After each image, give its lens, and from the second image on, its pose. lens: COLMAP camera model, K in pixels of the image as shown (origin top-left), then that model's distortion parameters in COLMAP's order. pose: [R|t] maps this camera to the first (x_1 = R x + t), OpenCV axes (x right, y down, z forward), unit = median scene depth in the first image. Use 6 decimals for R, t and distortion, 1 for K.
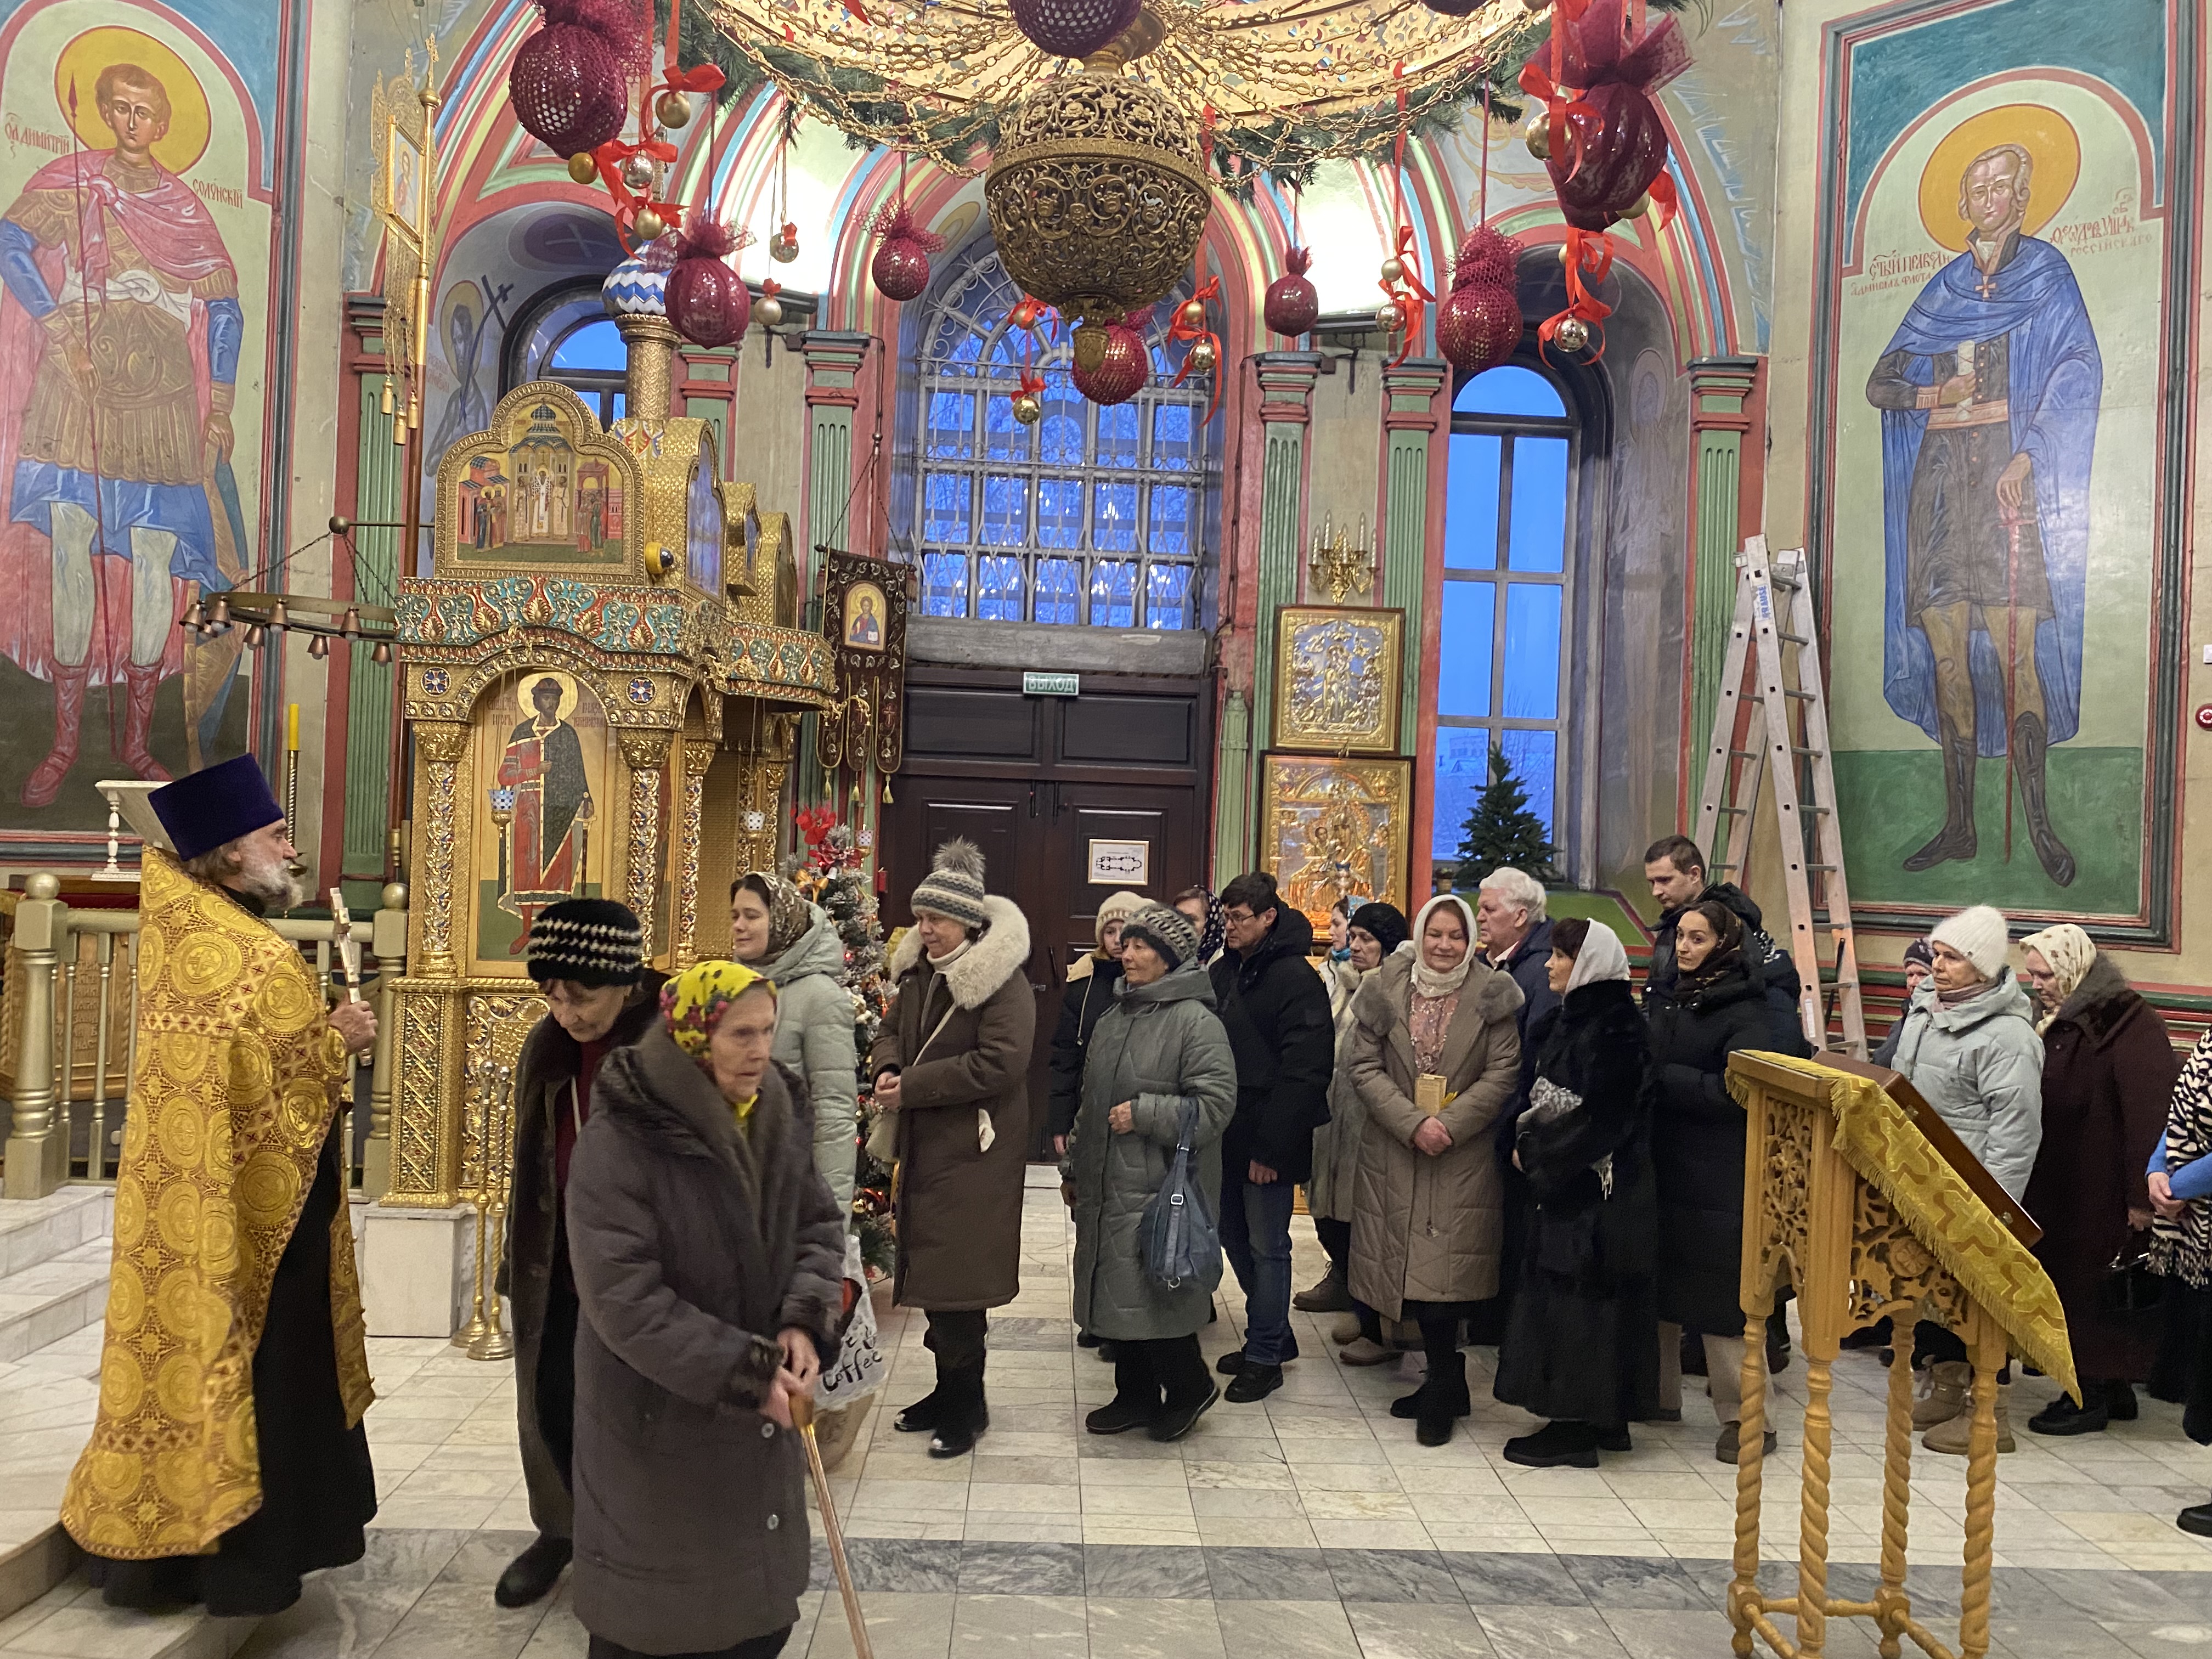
lens RADIAL K [[1676.6, 0, 1106.0], [0, 1676.6, 829.5], [0, 0, 1]] dist [0.003903, -0.007183]
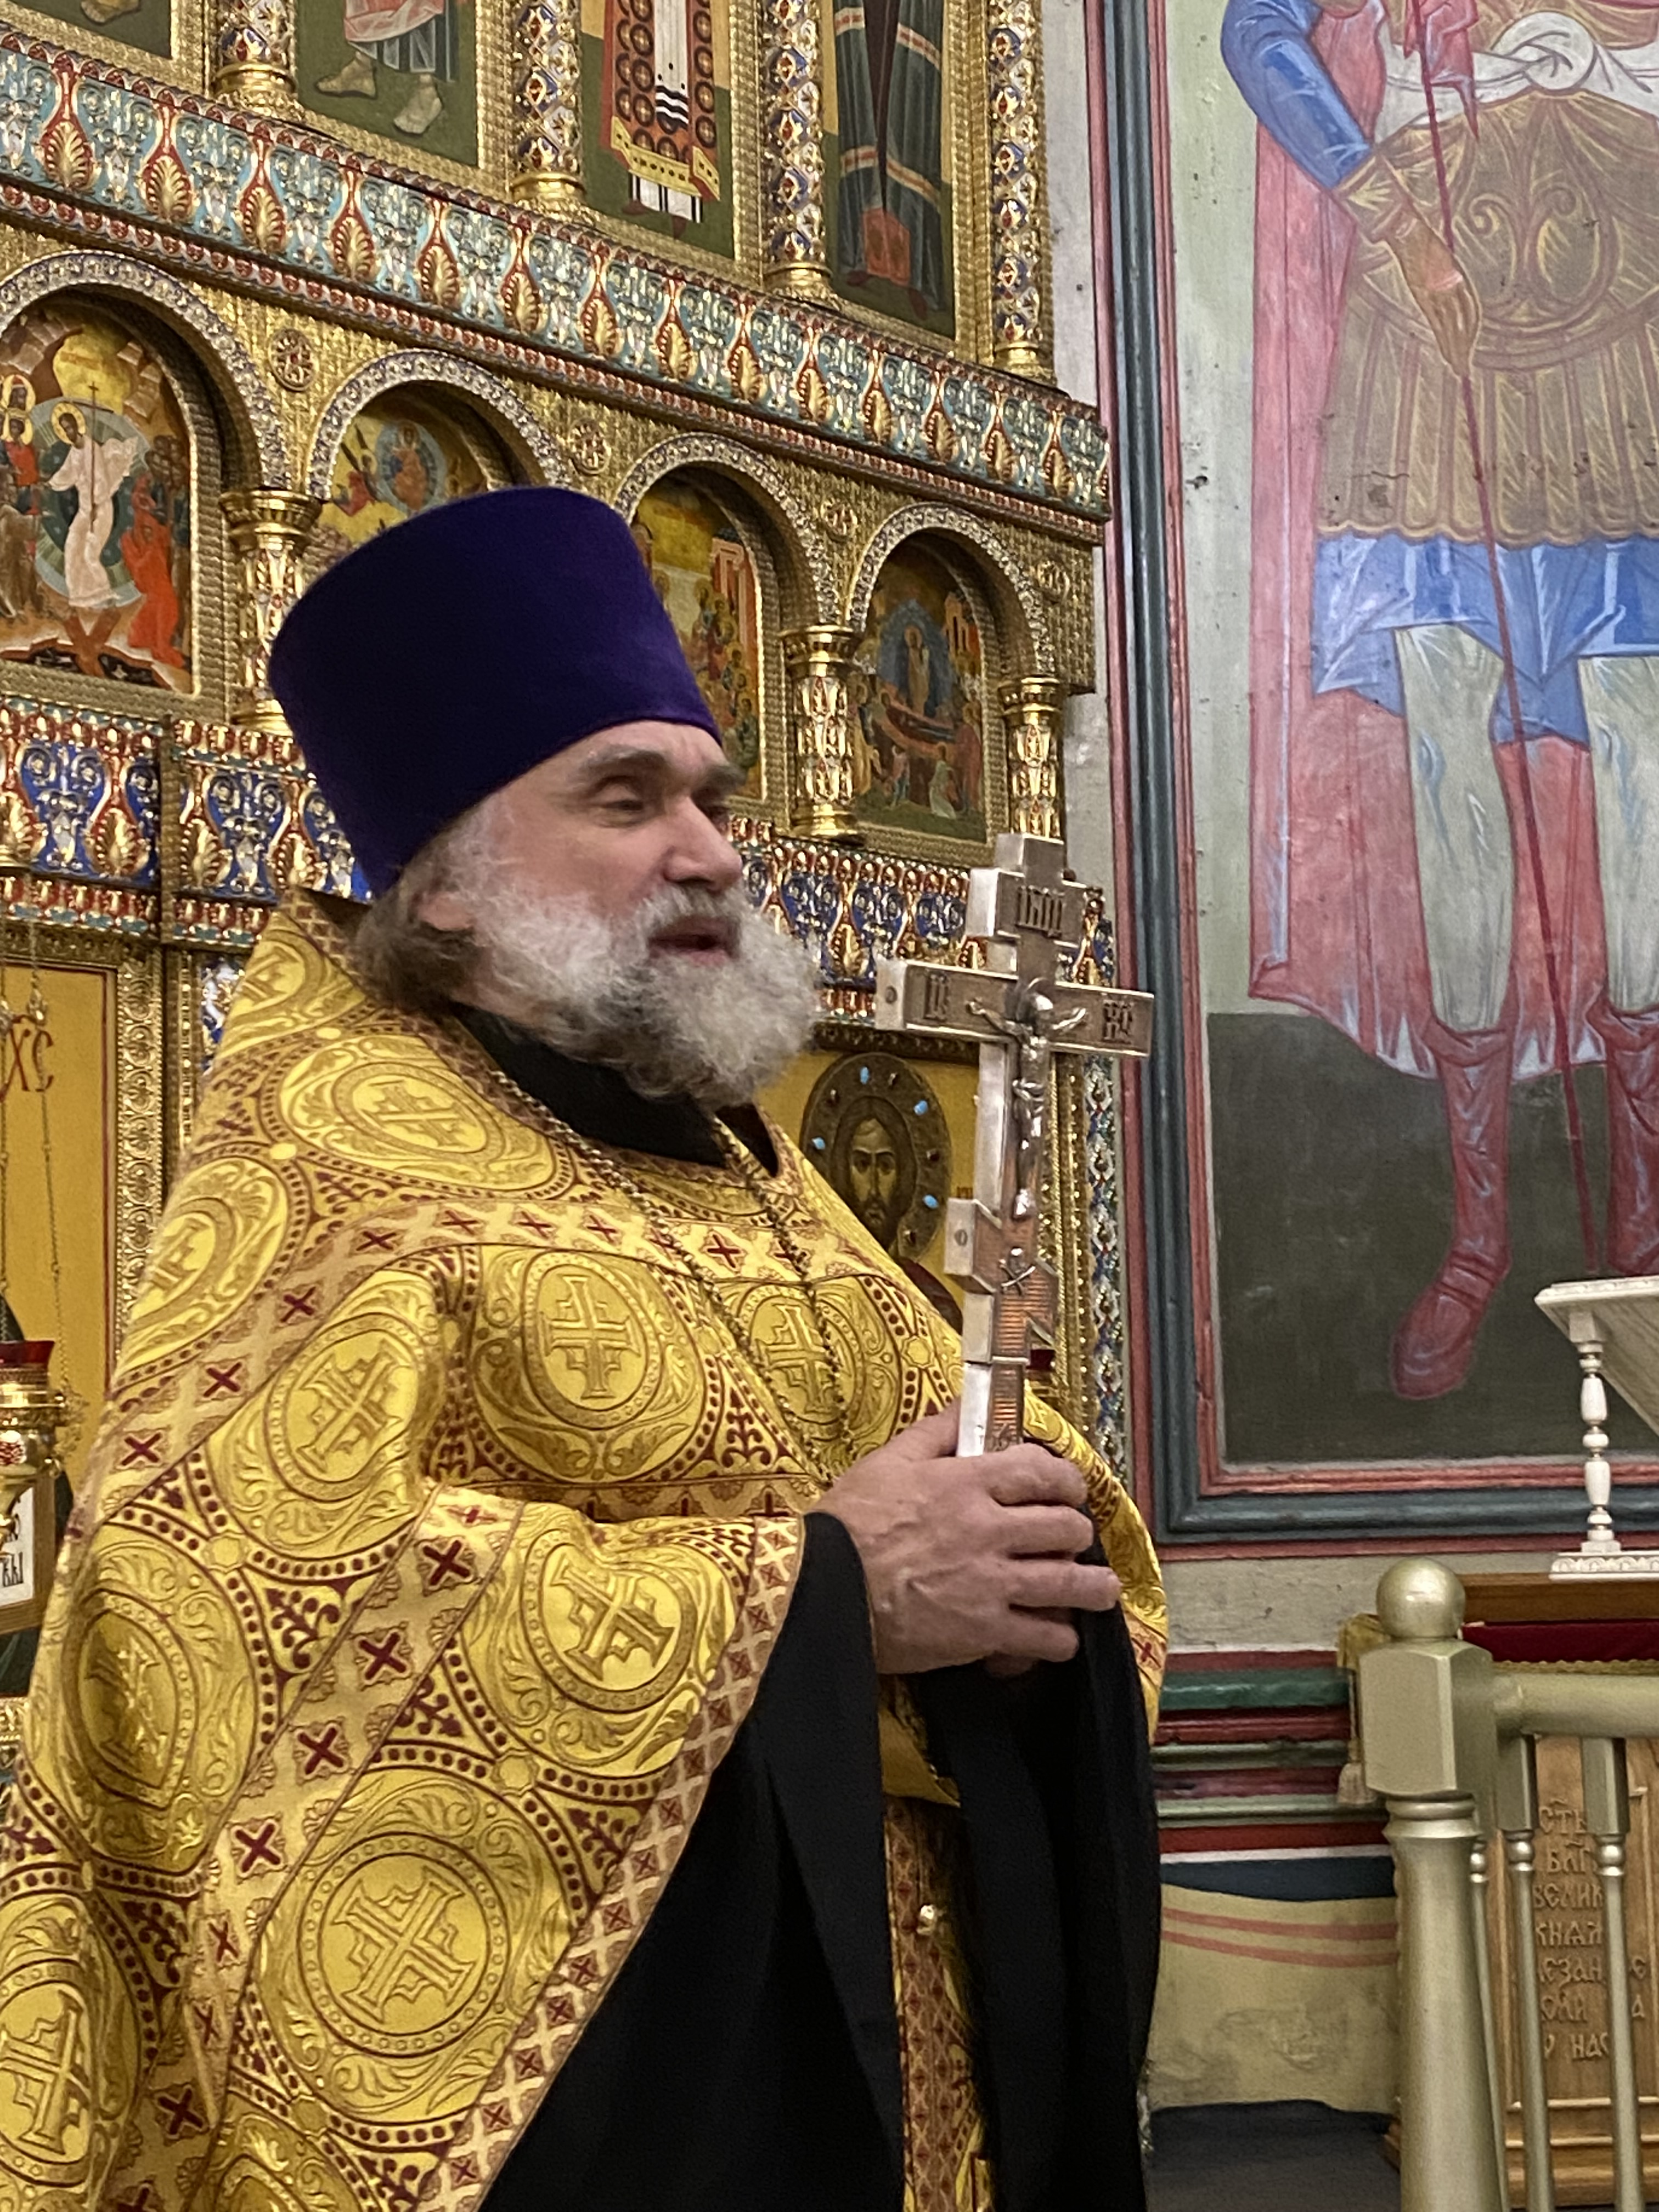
lens RADIAL K [[3689.3, 0, 829.5], [0, 3689.3, 1106.0], [0, 0, 1]] dist [0.069324, 0.014306]
pose [[0.732350, -0.123716, -0.669595, -0.152688], [0.062399, 0.991412, -0.114929, 0.009165], [0.678063, 0.042386, 0.733780, 0.267576]]
